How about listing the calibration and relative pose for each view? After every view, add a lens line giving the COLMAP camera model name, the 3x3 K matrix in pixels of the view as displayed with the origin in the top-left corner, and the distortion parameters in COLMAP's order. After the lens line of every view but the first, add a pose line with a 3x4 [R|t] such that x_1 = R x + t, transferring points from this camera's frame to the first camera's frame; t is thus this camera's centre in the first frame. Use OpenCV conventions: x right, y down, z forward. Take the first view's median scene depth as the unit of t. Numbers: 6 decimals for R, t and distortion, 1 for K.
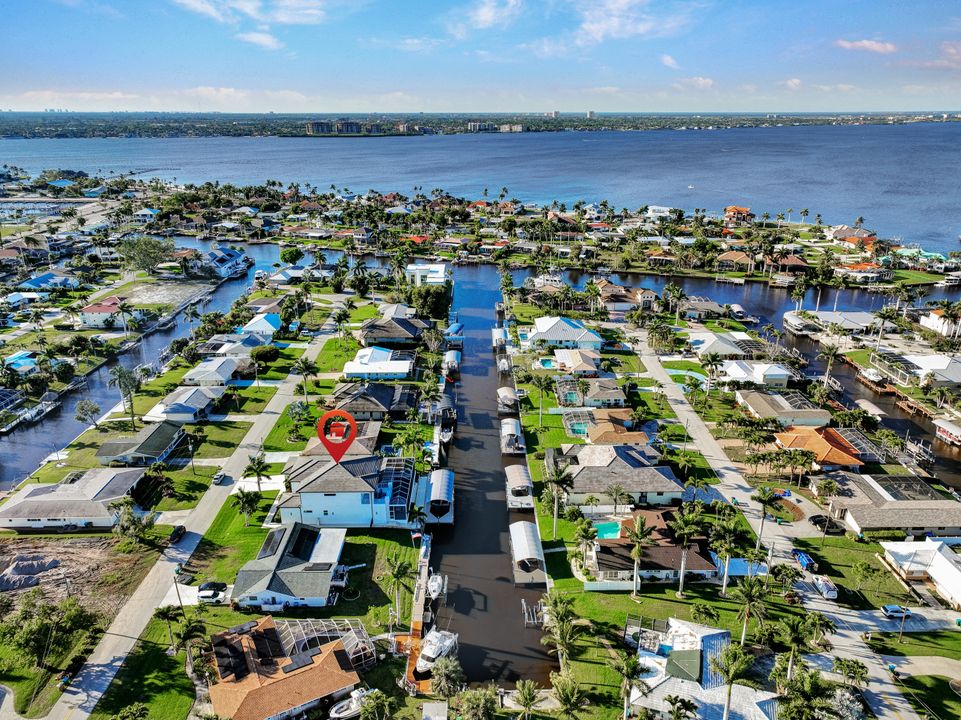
lens RADIAL K [[676.0, 0, 480.5], [0, 676.0, 360.0], [0, 0, 1]] dist [-0.005221, 0.024509]
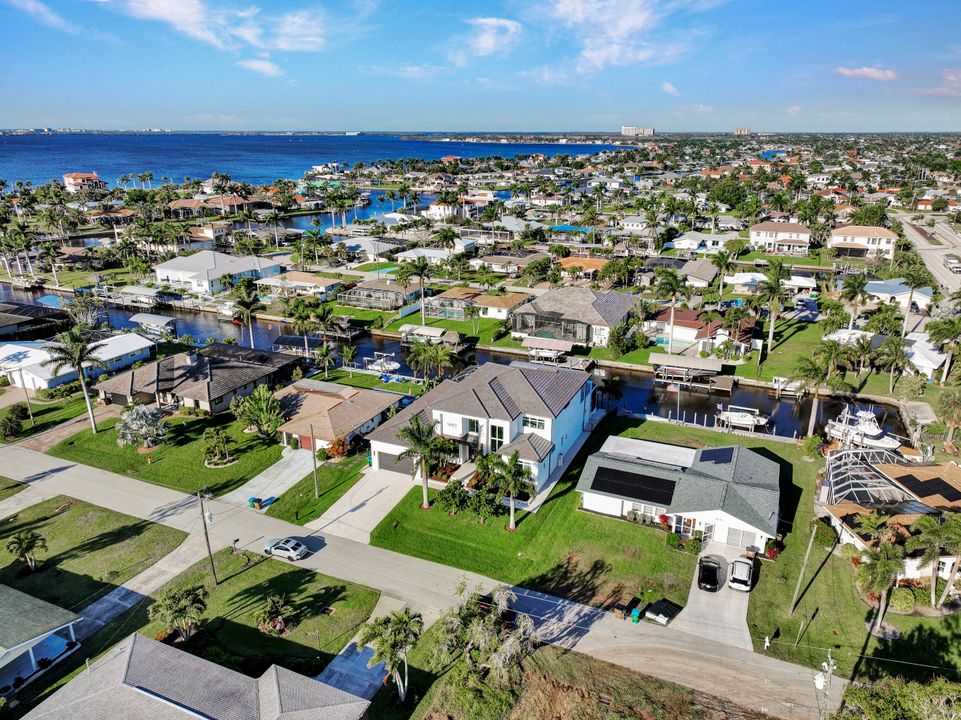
lens RADIAL K [[676.0, 0, 480.5], [0, 676.0, 360.0], [0, 0, 1]] dist [-0.005221, 0.024509]
pose [[0.421091, -0.288034, 0.860069, -0.632825], [0.308212, 0.937253, 0.162982, 0.029161], [-0.853046, 0.196453, 0.483444, 0.628224]]
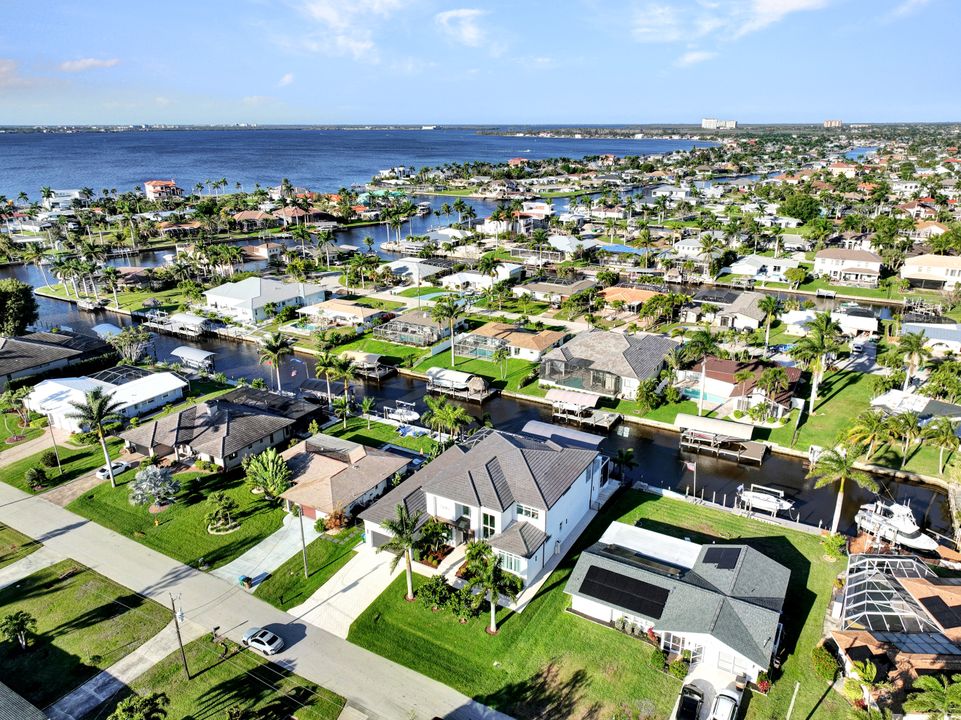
lens RADIAL K [[676.0, 0, 480.5], [0, 676.0, 360.0], [0, 0, 1]] dist [-0.005221, 0.024509]
pose [[0.514440, -0.282169, 0.809773, -0.581222], [0.296681, 0.944561, 0.140658, -0.011449], [-0.804569, 0.167884, 0.569634, 0.582110]]
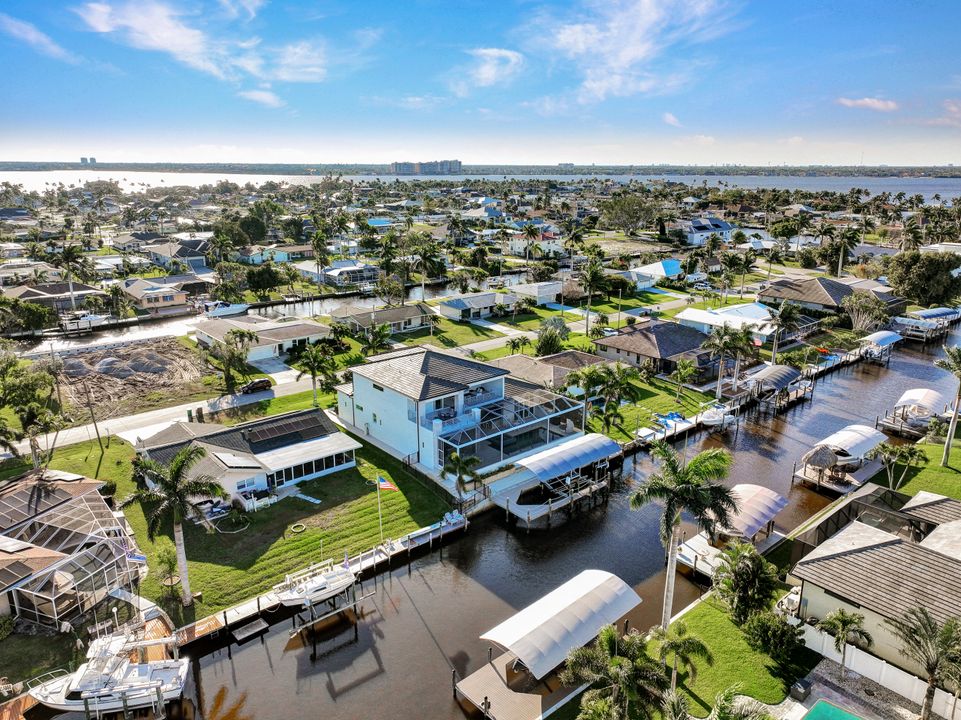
lens RADIAL K [[676.0, 0, 480.5], [0, 676.0, 360.0], [0, 0, 1]] dist [-0.005221, 0.024509]
pose [[0.643920, 0.222185, -0.732120, 0.215170], [-0.274248, 0.960346, 0.050238, 0.100643], [0.714251, 0.168433, 0.679320, 0.541606]]
